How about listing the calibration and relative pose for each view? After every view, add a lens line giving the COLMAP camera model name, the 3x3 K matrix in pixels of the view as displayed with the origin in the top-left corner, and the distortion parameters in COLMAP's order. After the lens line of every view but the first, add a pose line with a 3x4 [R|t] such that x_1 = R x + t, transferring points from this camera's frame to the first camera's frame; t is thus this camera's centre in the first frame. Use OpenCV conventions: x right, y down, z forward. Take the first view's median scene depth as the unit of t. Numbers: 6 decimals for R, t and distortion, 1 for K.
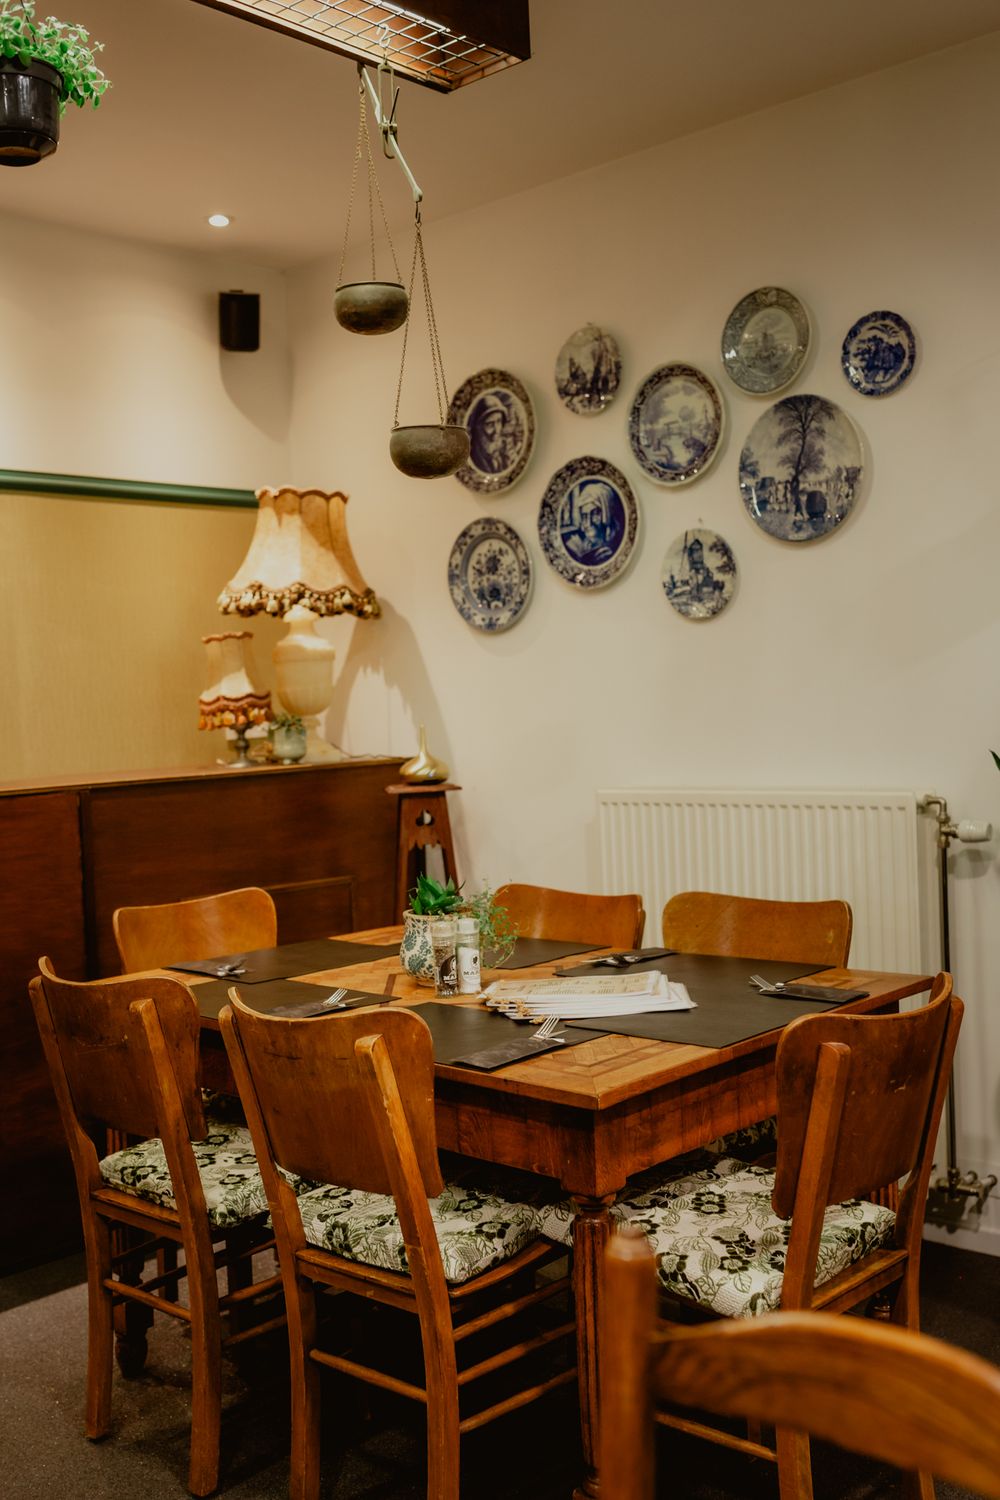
lens RADIAL K [[1584.3, 0, 499.9], [0, 1584.3, 780.9], [0, 0, 1]] dist [-0.001274, 0.002307]
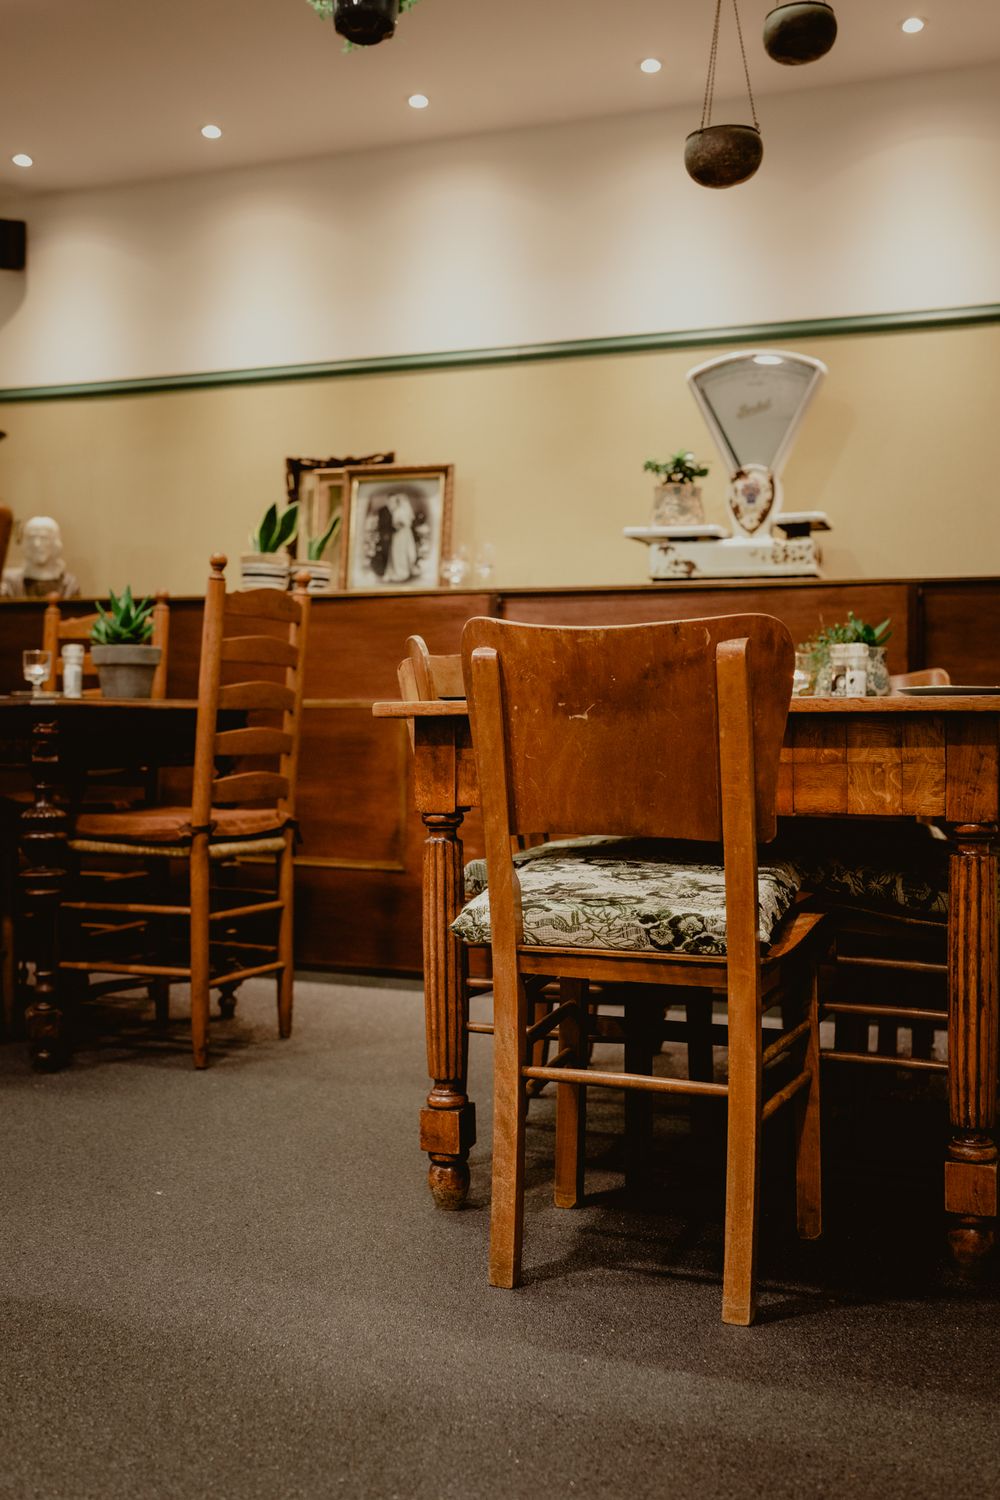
lens RADIAL K [[1502.9, 0, 490.0], [0, 1502.9, 751.4], [0, 0, 1]] dist [-0.002505, -0.006914]
pose [[0.365258, 0.058272, -0.929081, 0.583146], [-0.077960, 0.996448, 0.031848, 0.109404], [0.927636, 0.060799, 0.368504, 0.369757]]
